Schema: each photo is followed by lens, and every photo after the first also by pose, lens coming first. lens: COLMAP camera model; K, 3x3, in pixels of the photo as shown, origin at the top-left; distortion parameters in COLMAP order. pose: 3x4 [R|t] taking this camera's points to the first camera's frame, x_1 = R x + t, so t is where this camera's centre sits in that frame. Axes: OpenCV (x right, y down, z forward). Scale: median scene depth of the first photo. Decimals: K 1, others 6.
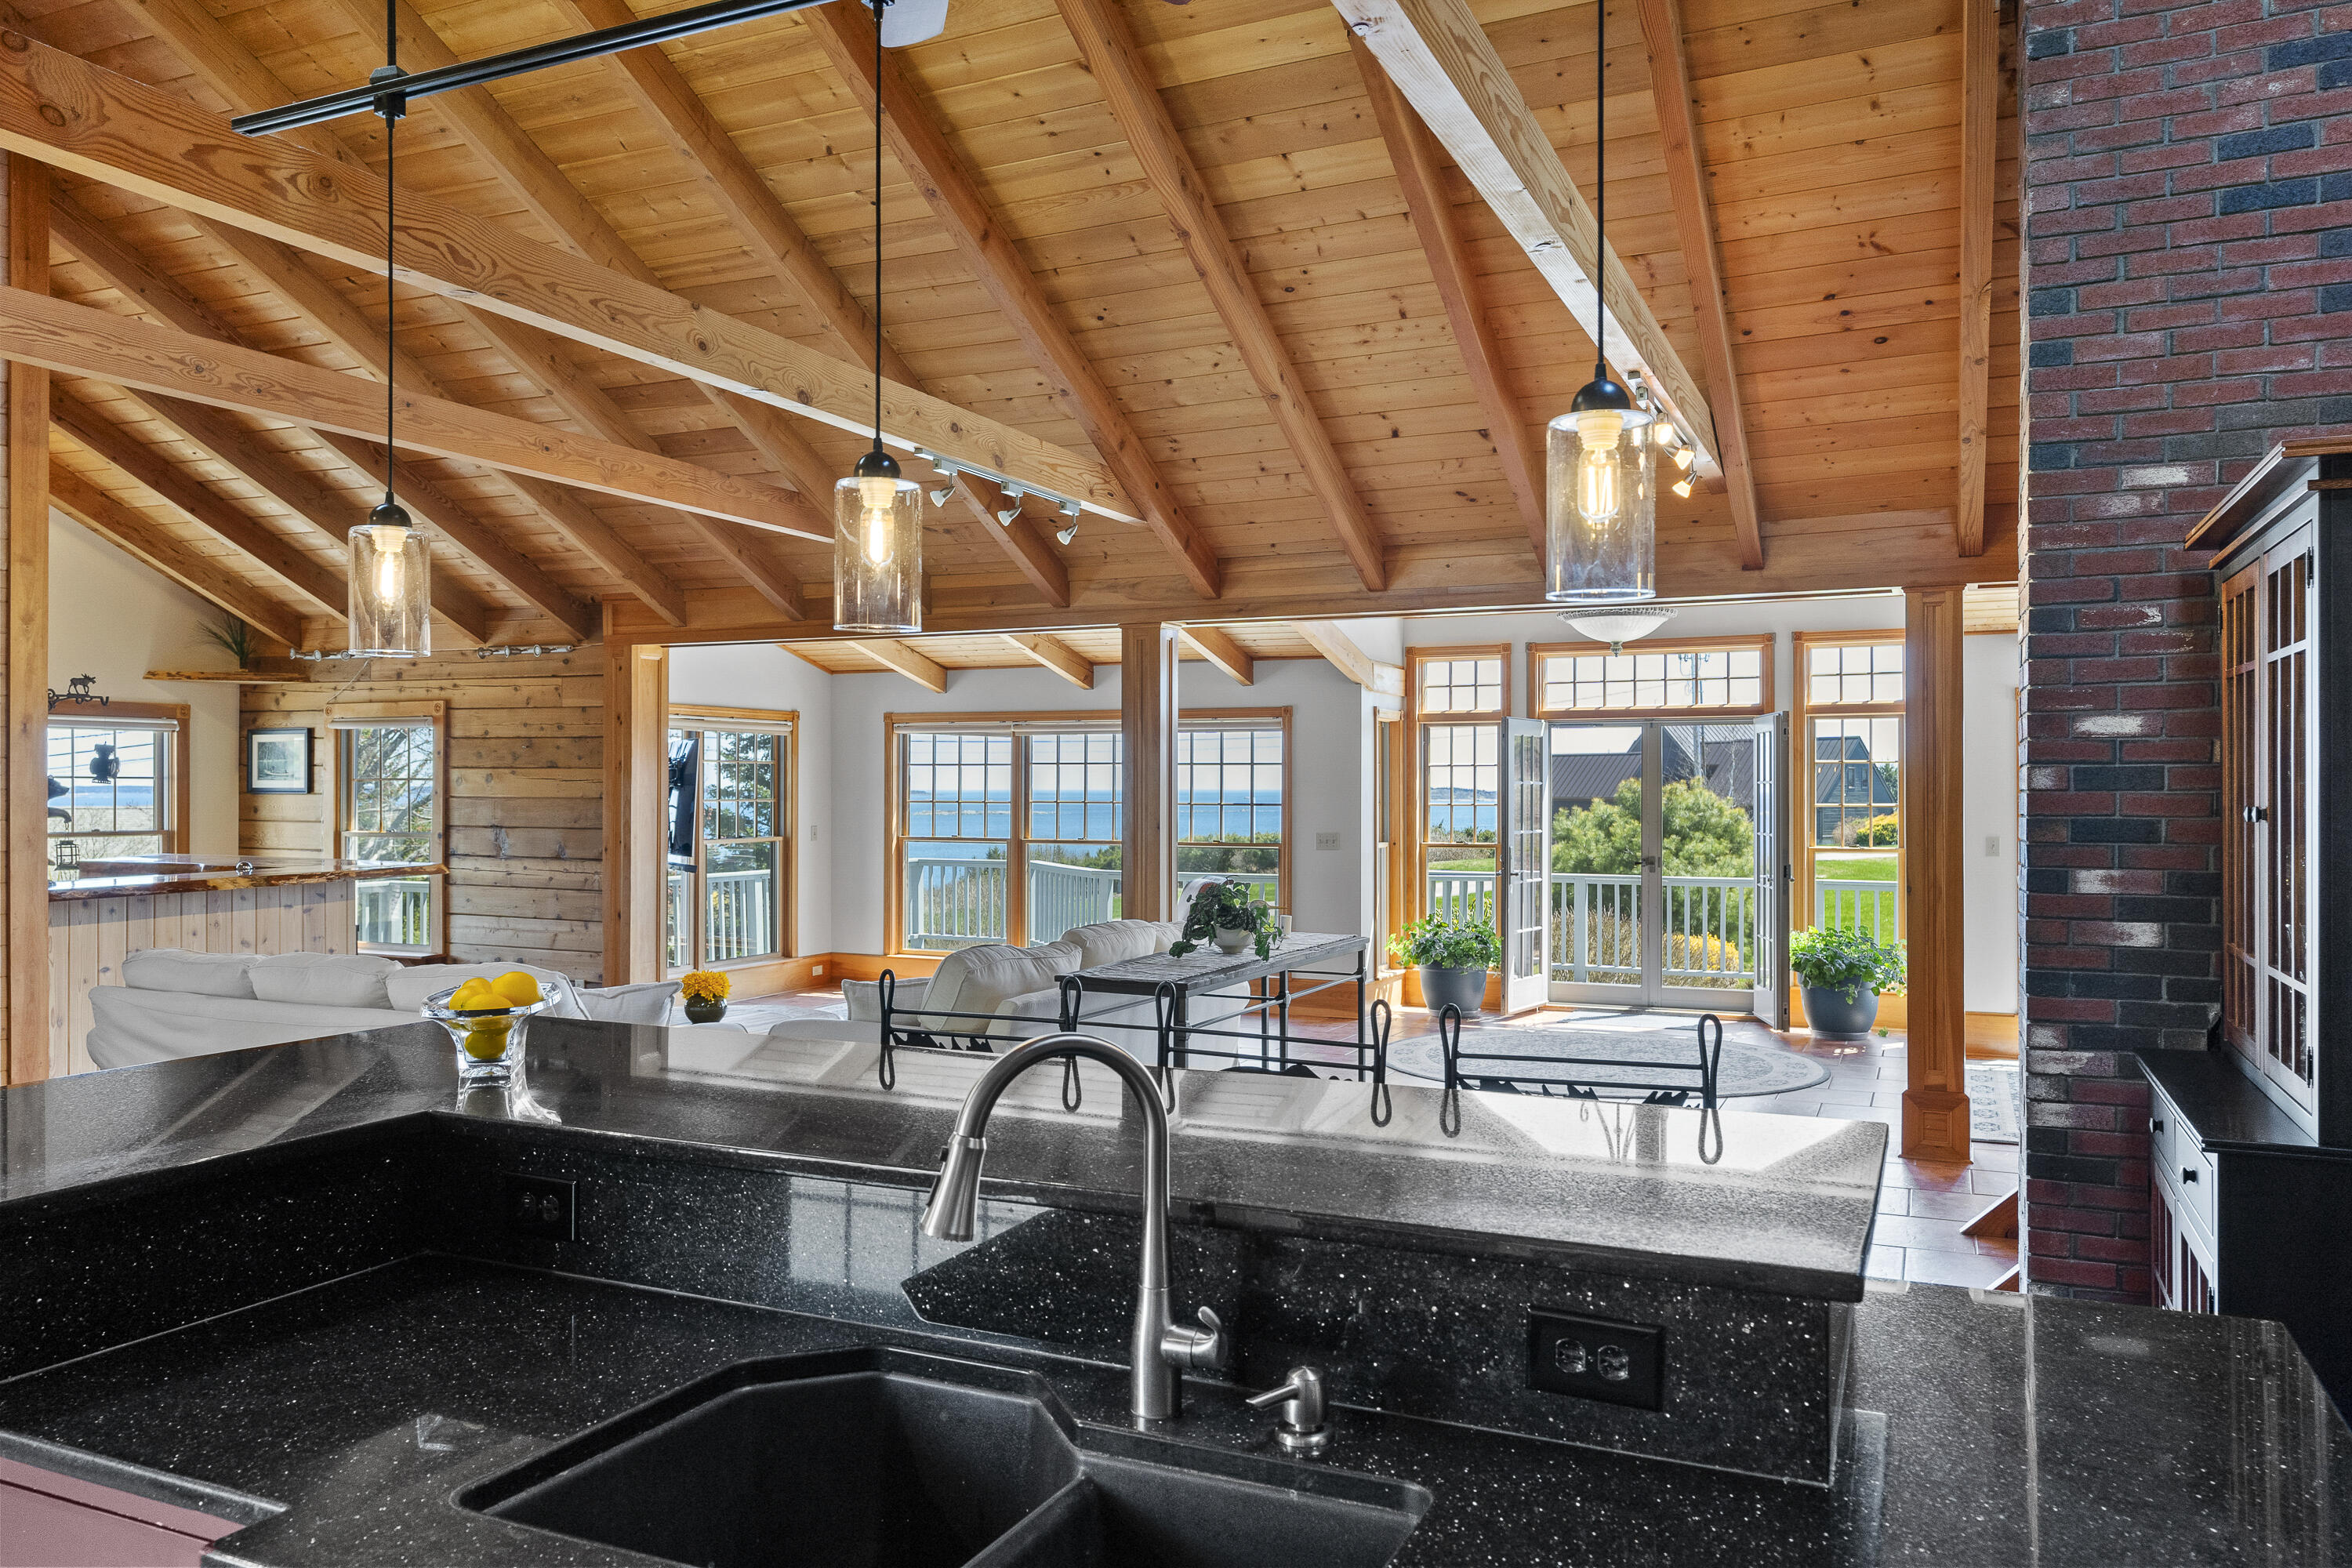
lens RADIAL K [[1654.1, 0, 1175.1], [0, 1654.1, 785.0], [0, 0, 1]] dist [0.006128, -0.002845]
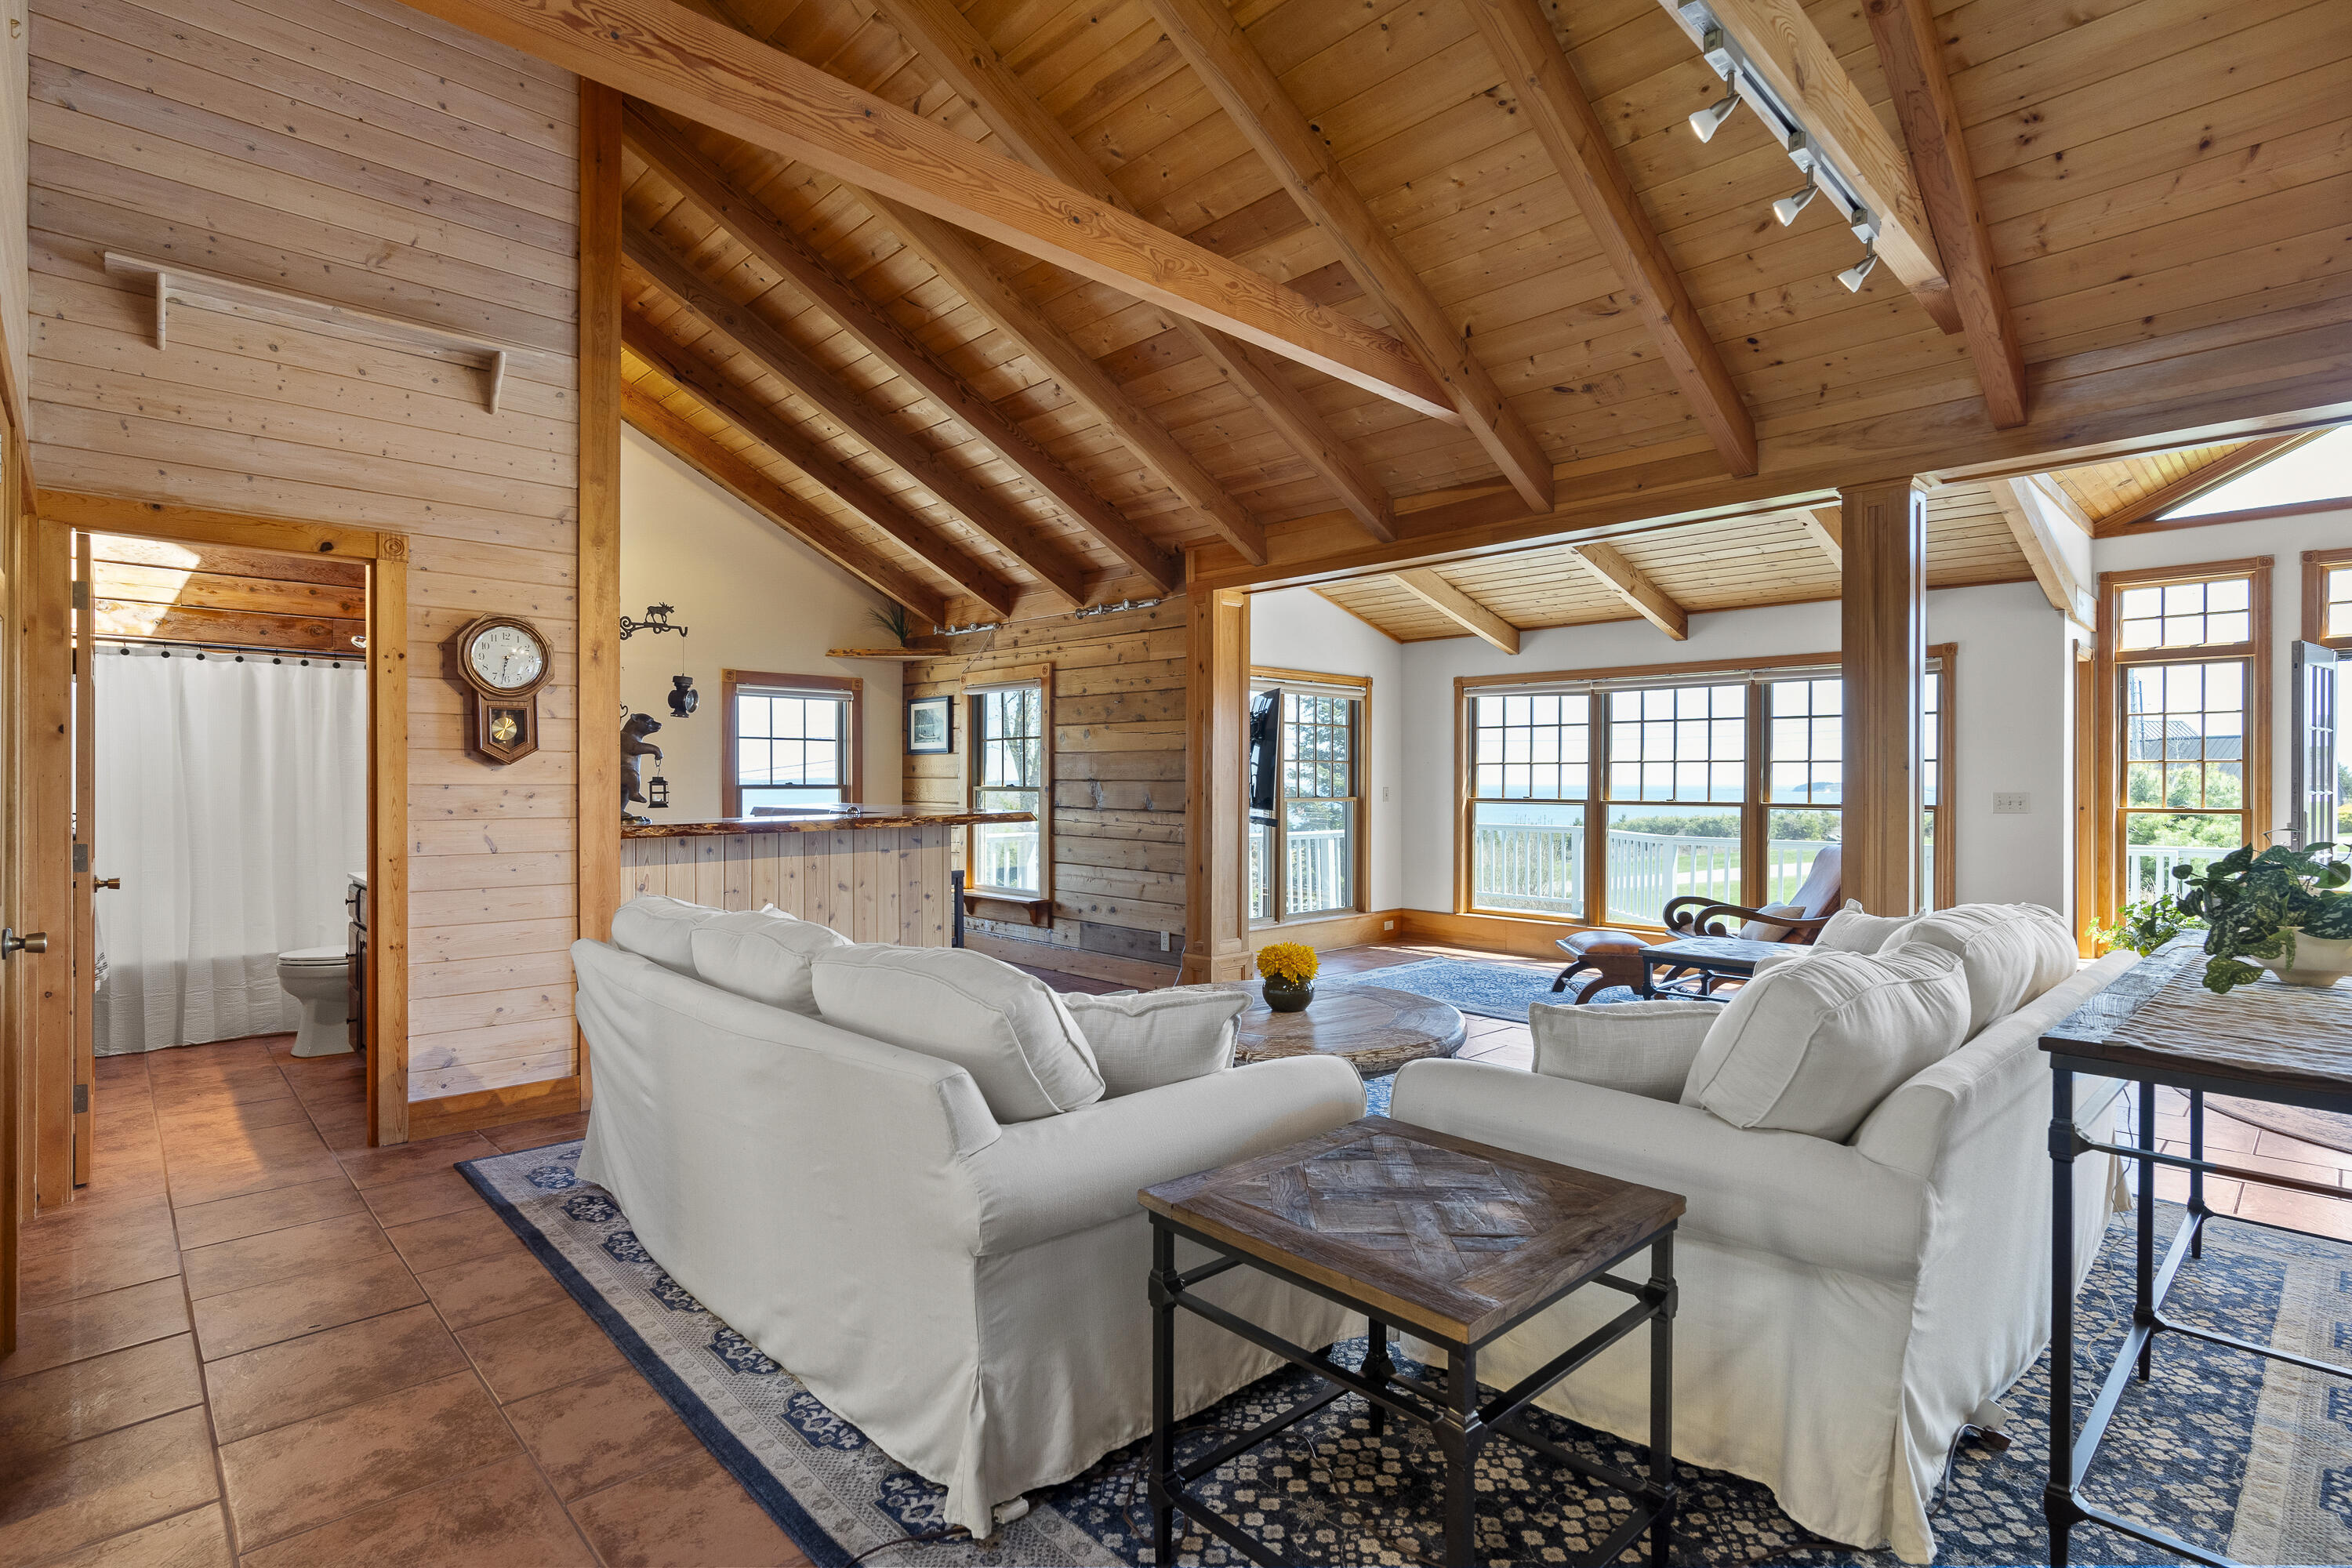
lens RADIAL K [[1134.4, 0, 1179.2], [0, 1134.4, 783.8], [0, 0, 1]] dist [-0.004583, 0.002823]
pose [[0.932727, 0.001523, -0.360581, -0.099859], [-0.000474, 0.999995, 0.002997, 0.025055], [0.360584, -0.002625, 0.932723, 0.347459]]
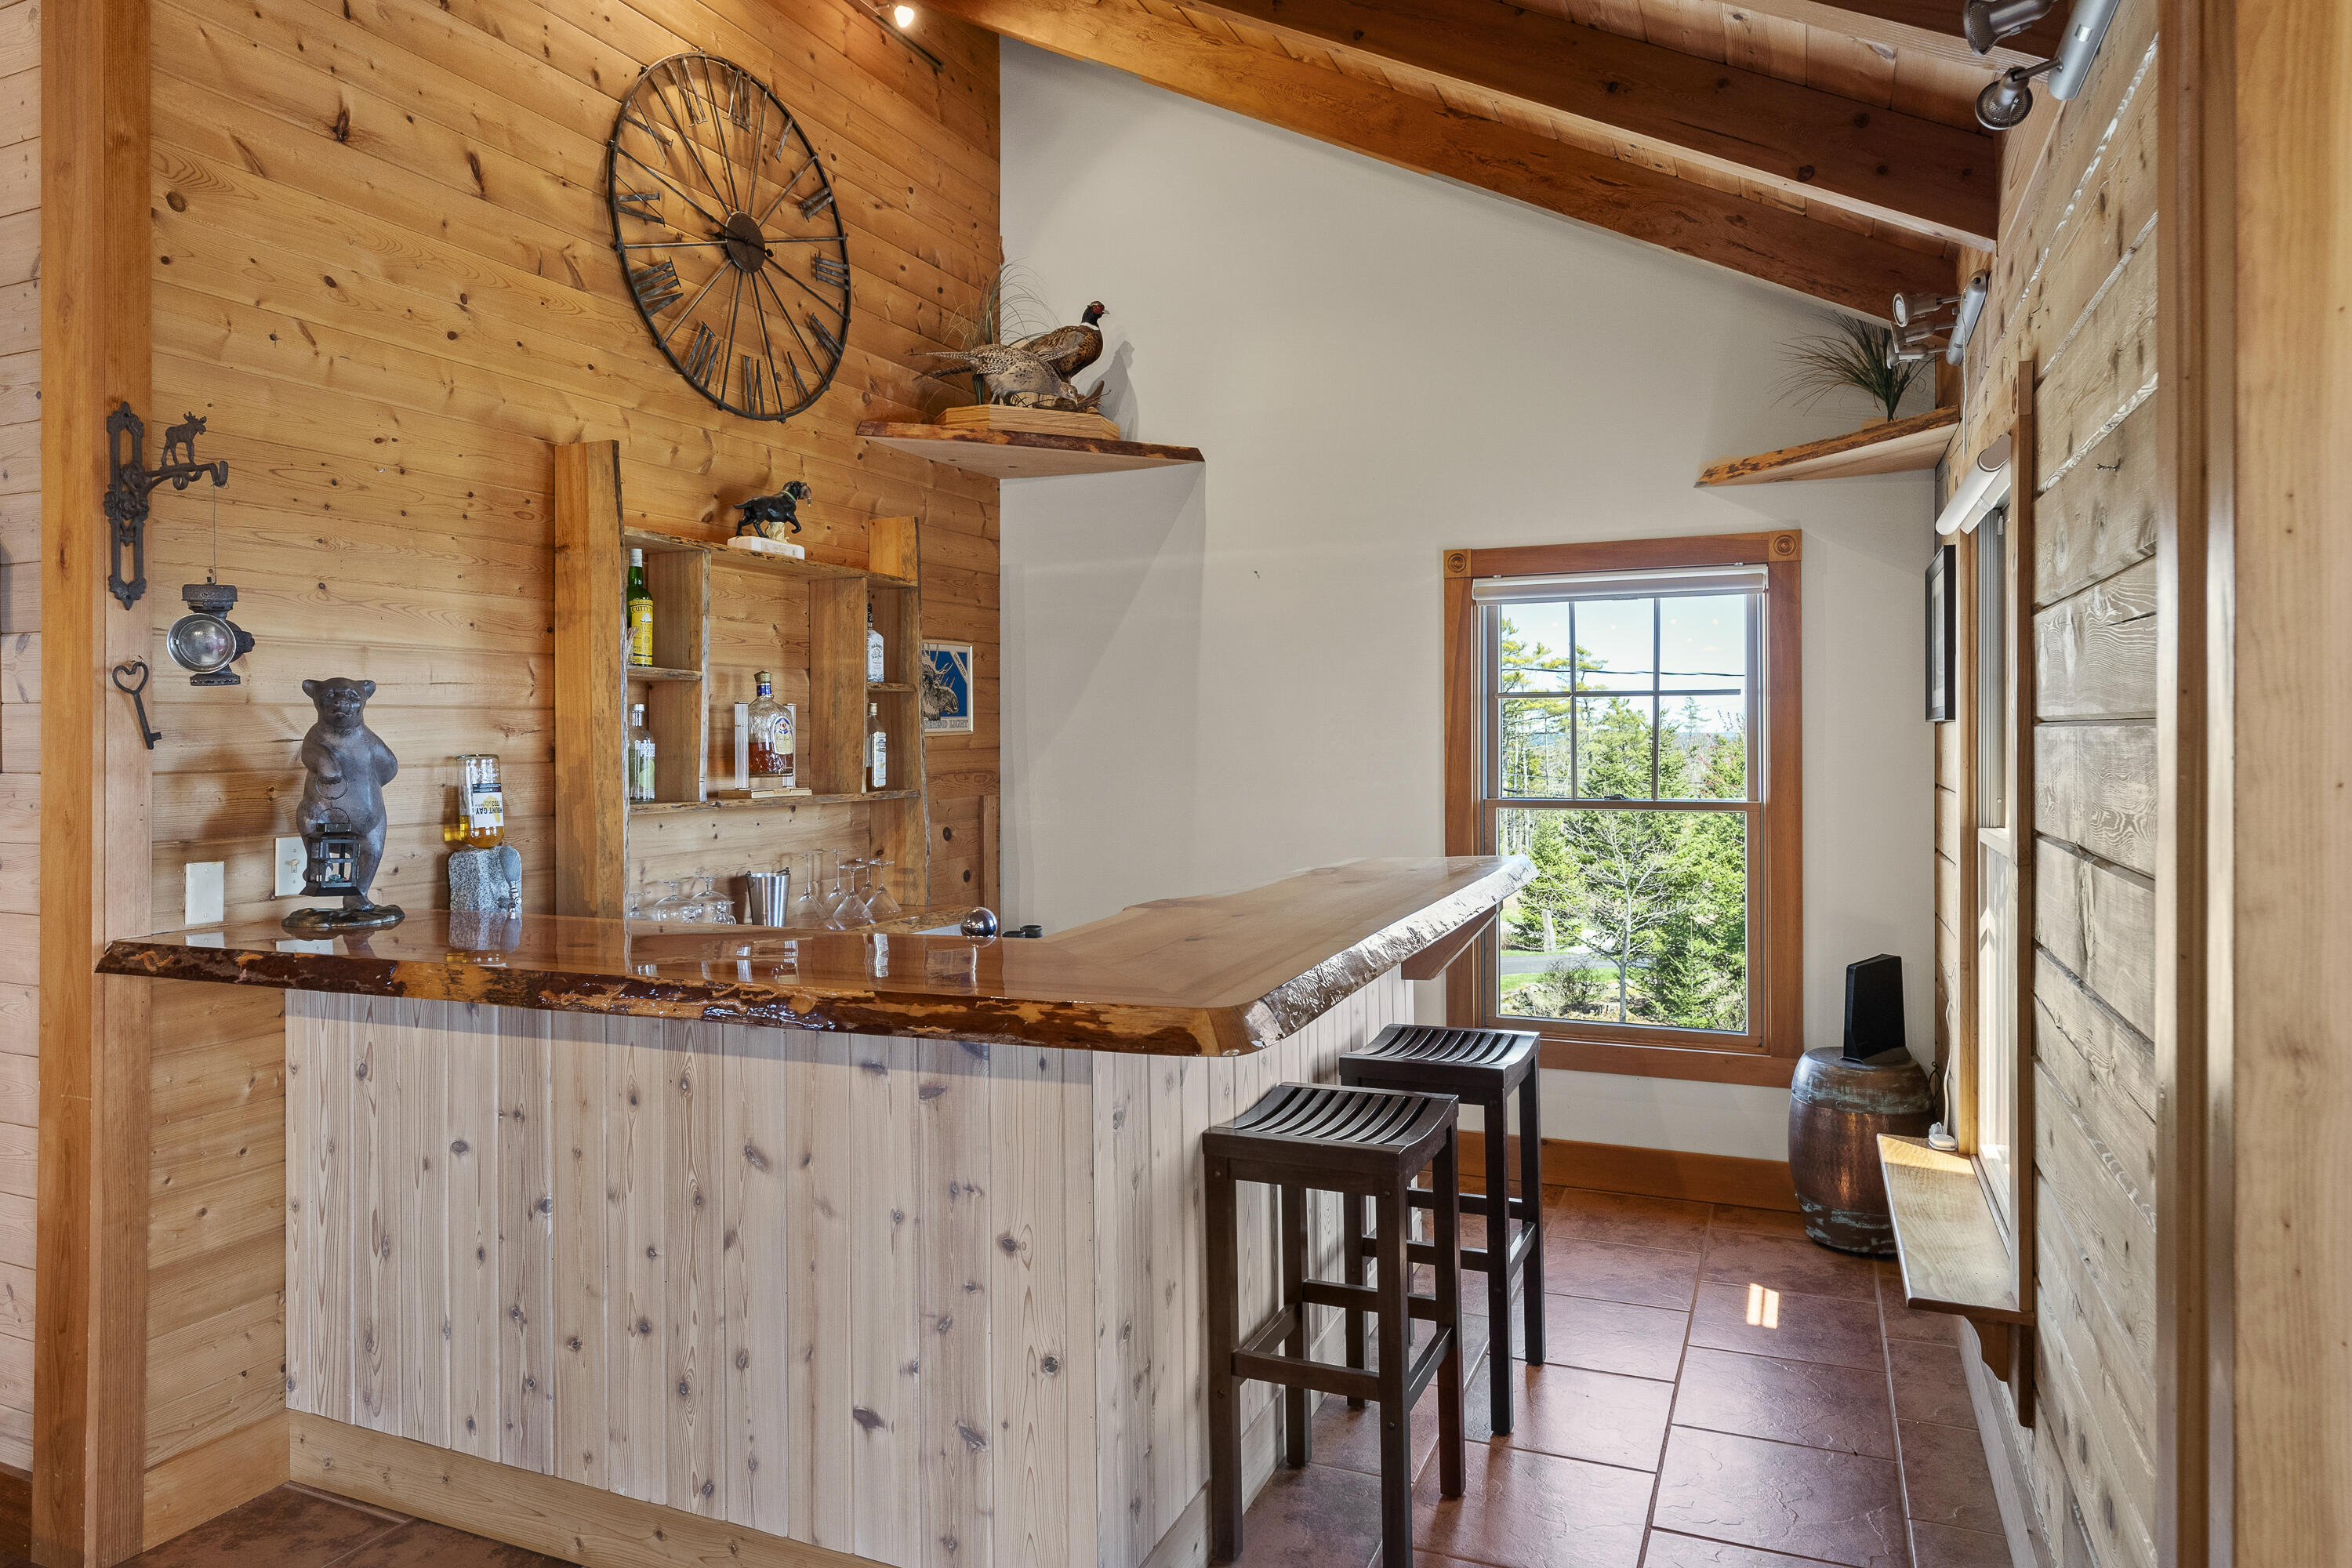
lens RADIAL K [[1433.9, 0, 1172.8], [0, 1433.9, 739.3], [0, 0, 1]] dist [-0.000394, 0.000072]
pose [[0.021472, -0.000215, -0.999769, -0.213990], [0.003664, 0.999993, -0.000136, 0.009076], [0.999763, -0.003660, 0.021473, 0.861963]]
